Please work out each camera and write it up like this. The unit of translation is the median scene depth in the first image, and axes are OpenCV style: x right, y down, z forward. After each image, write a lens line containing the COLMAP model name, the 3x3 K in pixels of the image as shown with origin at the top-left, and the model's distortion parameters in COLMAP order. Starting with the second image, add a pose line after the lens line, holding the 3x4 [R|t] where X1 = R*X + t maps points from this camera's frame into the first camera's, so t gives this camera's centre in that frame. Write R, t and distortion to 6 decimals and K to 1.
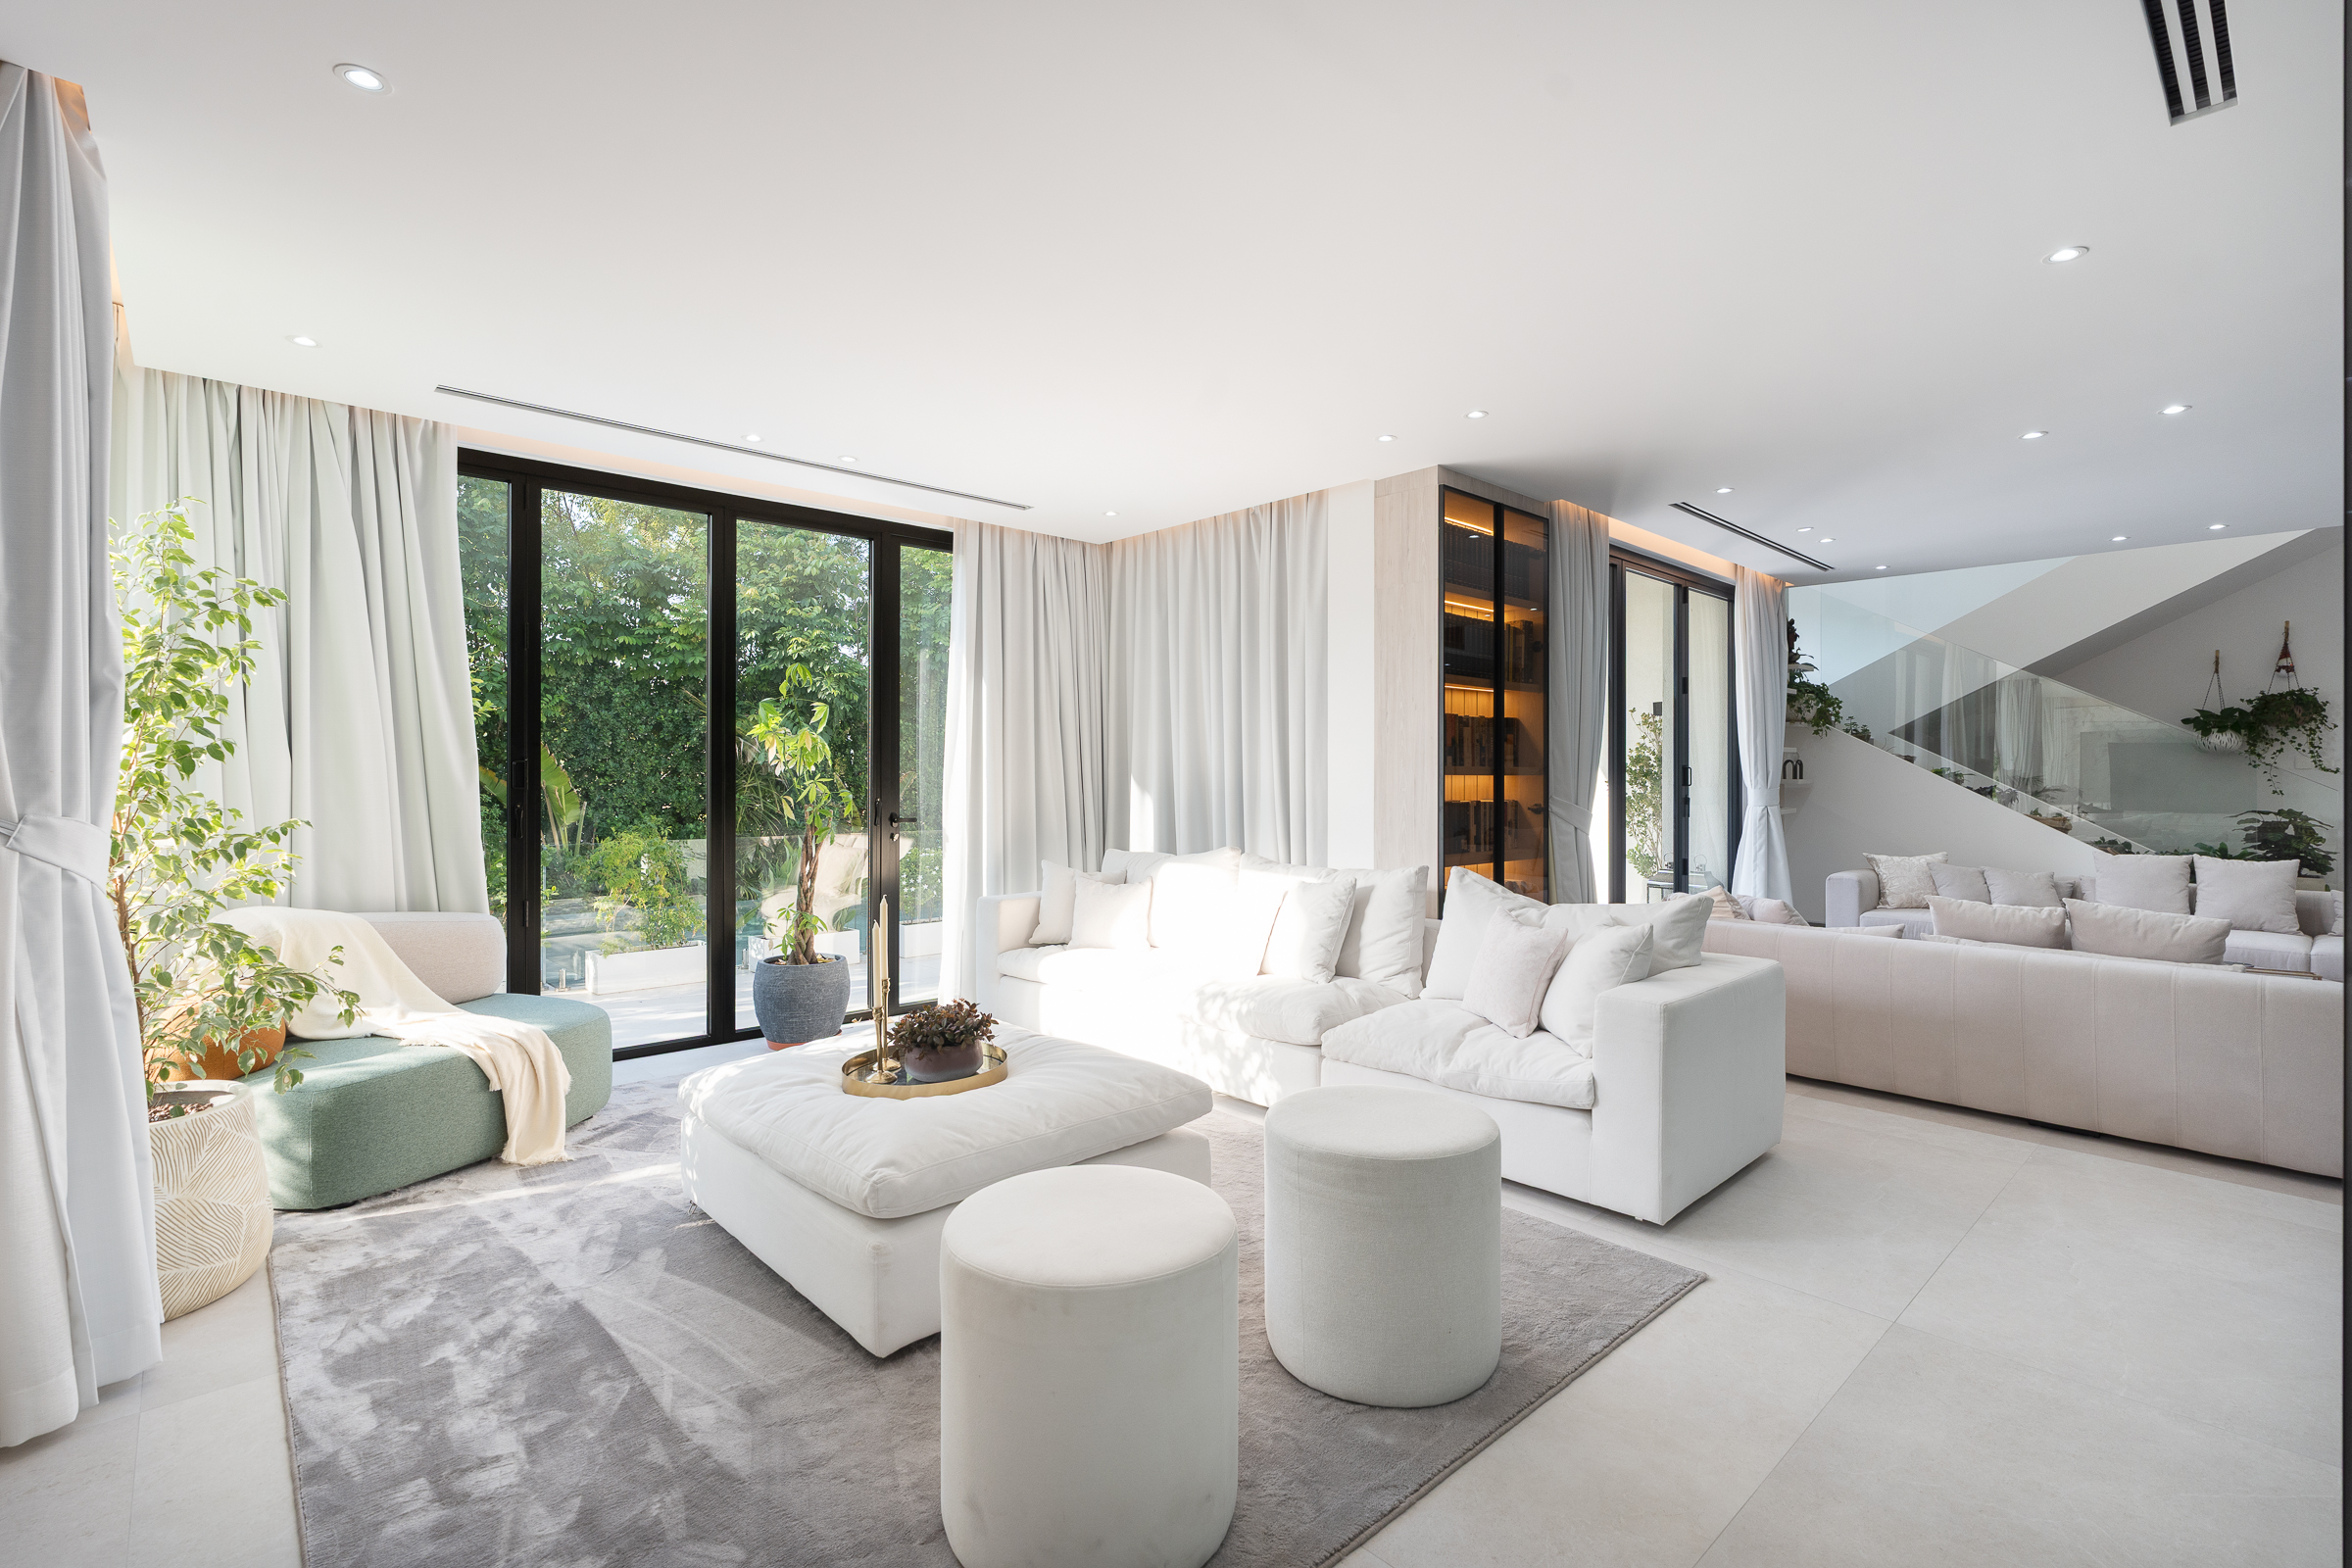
lens RADIAL K [[1076.7, 0, 1172.4], [0, 1076.7, 765.5], [0, 0, 1]] dist [-0.001824, 0.000201]
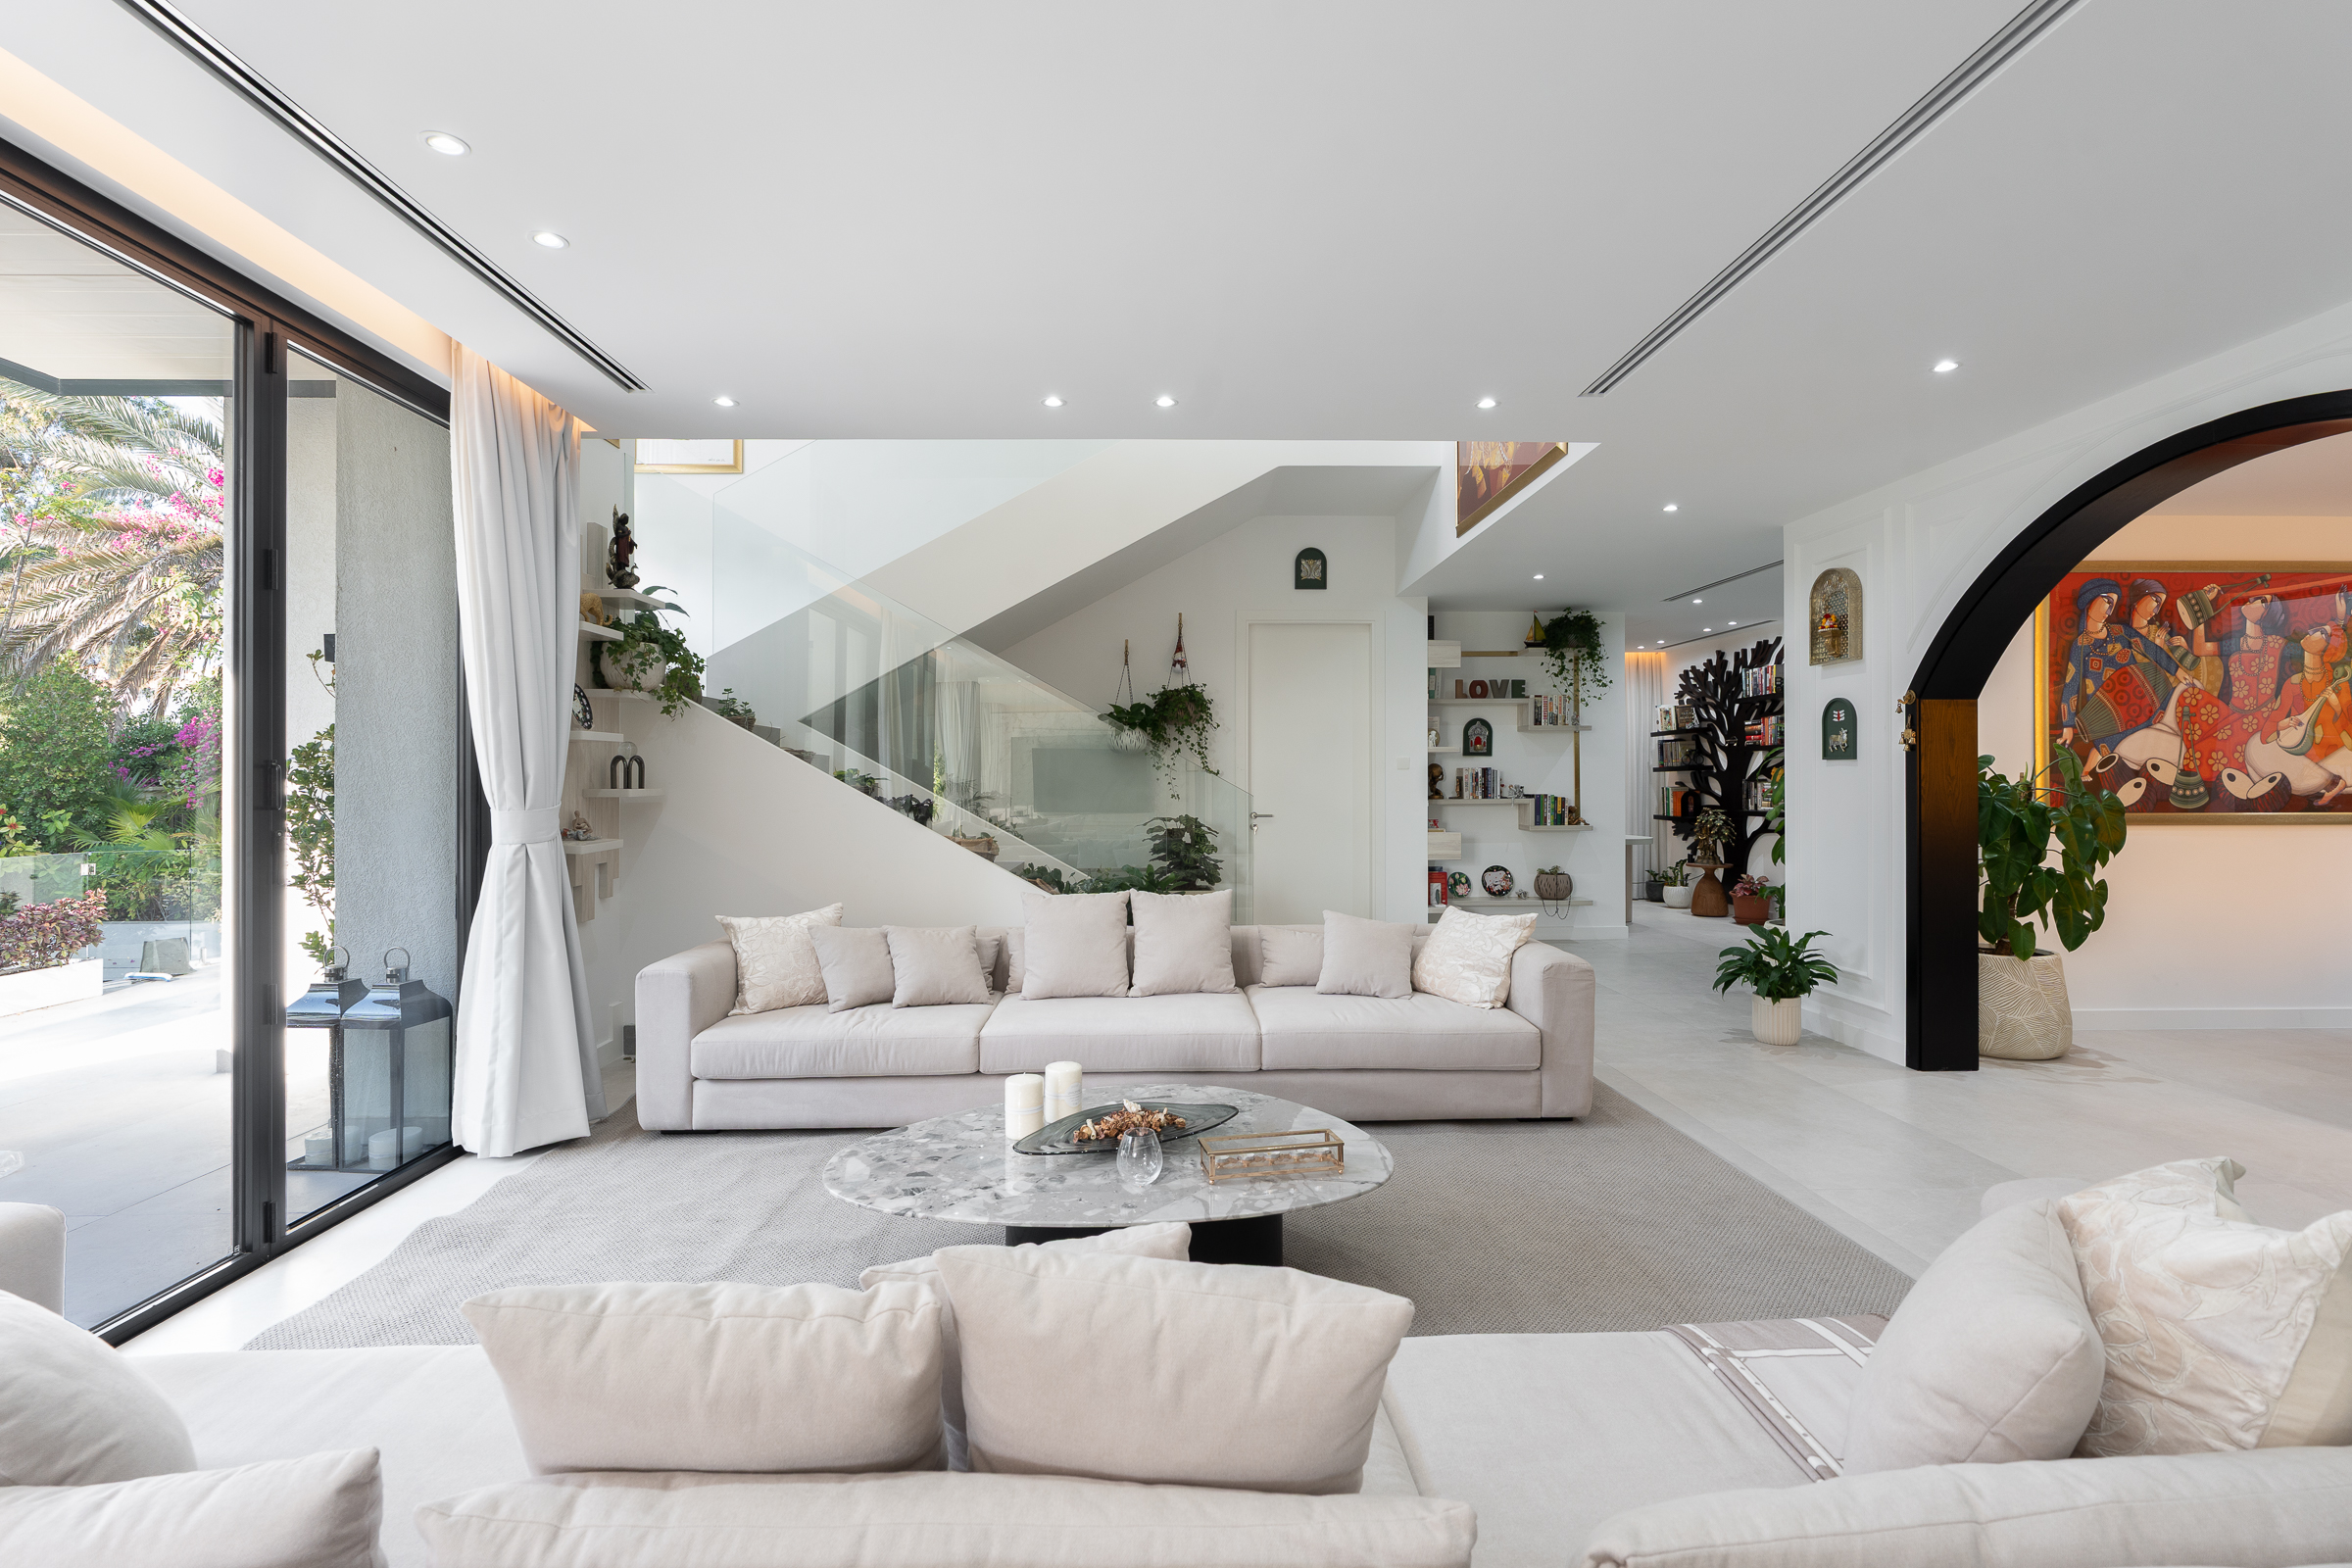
lens RADIAL K [[1076.7, 0, 1172.4], [0, 1076.7, 765.5], [0, 0, 1]] dist [-0.001824, 0.000201]
pose [[0.661549, 0.003296, 0.749895, 0.374328], [0.001911, 0.999980, -0.006082, 0.004726], [-0.749900, 0.005457, 0.661529, 0.437717]]
